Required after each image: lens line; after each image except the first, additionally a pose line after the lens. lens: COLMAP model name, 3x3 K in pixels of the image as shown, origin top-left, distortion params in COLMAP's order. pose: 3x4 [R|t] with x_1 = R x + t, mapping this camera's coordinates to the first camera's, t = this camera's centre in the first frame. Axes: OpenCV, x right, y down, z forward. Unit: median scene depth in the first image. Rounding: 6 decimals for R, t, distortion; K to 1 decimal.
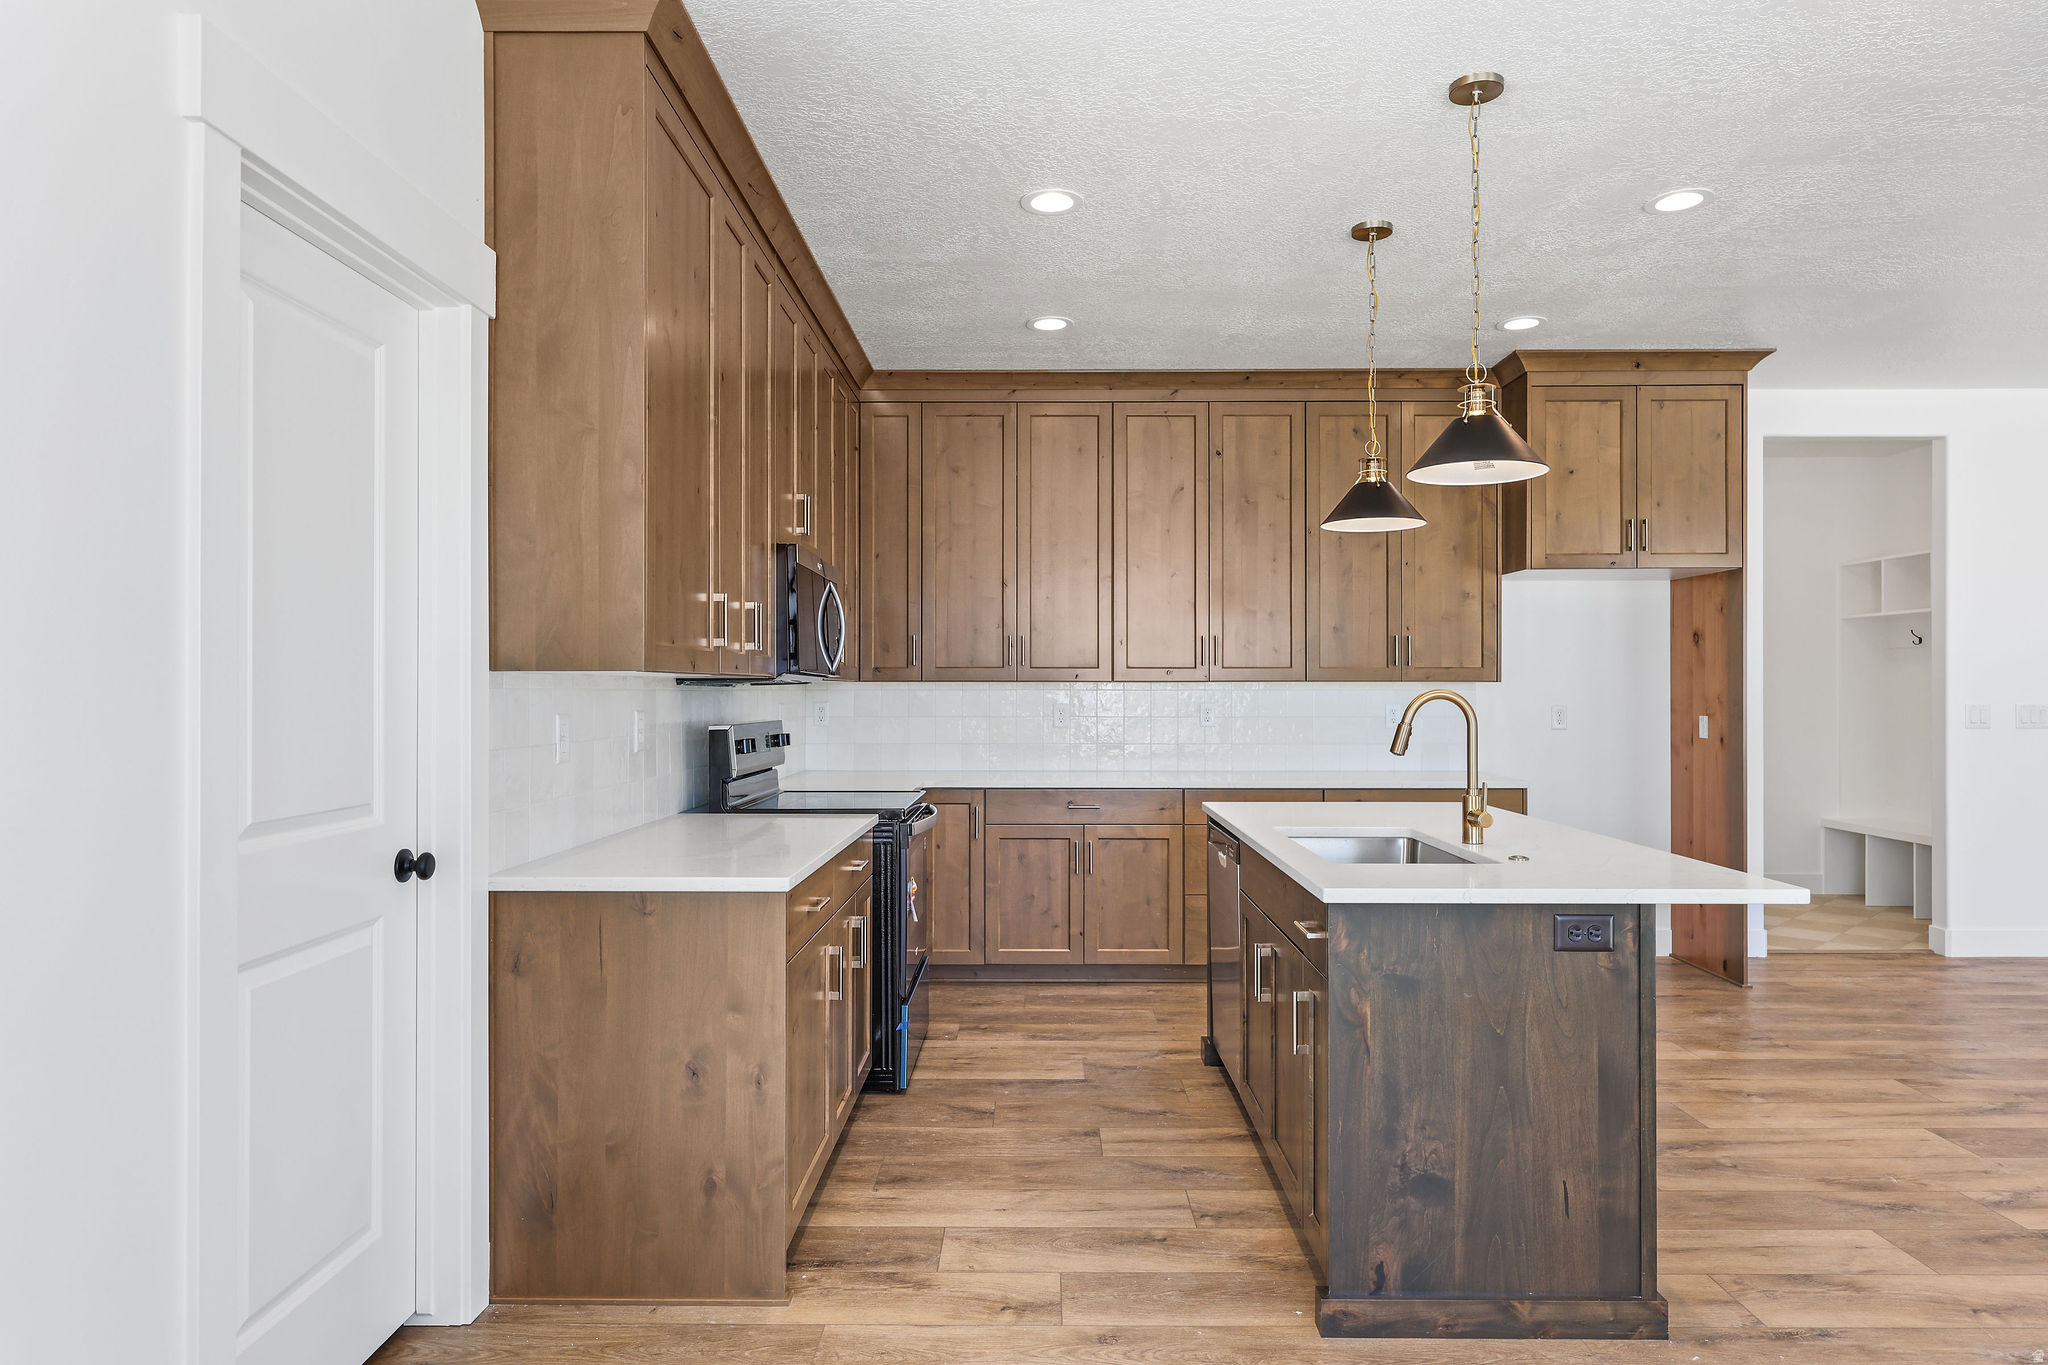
lens RADIAL K [[1225.3, 0, 1037.1], [0, 1225.3, 684.2], [0, 0, 1]] dist [-0.002127, 0.001540]
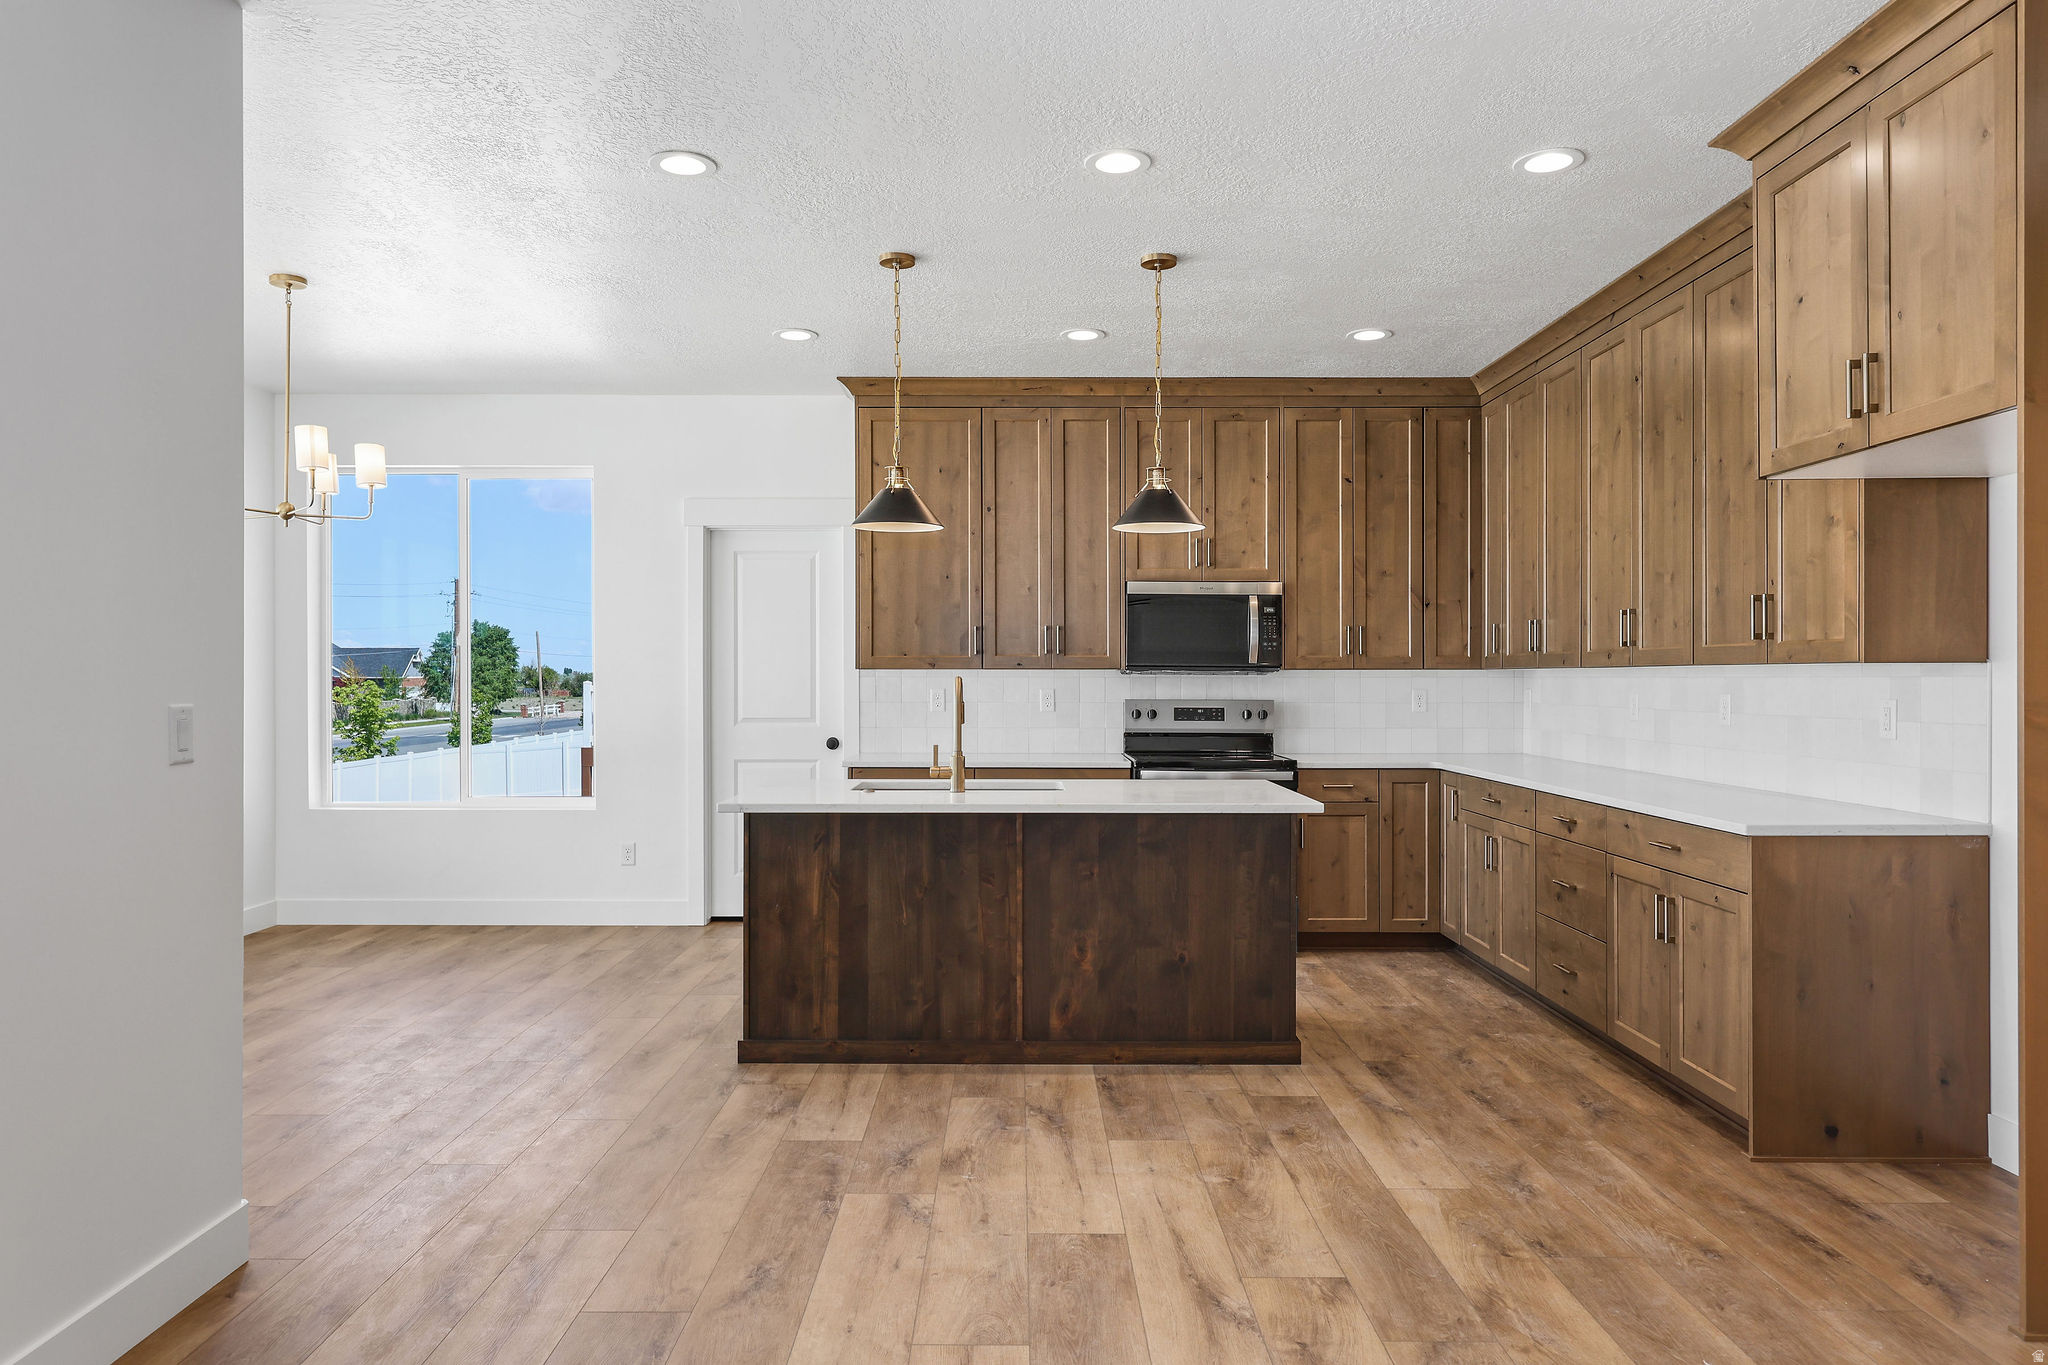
lens RADIAL K [[1320.5, 0, 1017.5], [0, 1320.5, 678.1], [0, 0, 1]] dist [0.003336, 0.001914]
pose [[0.005040, -0.000352, -0.999987, 1.061024], [0.003796, 0.999993, -0.000333, 0.004263], [0.999980, -0.003795, 0.005041, 0.626660]]
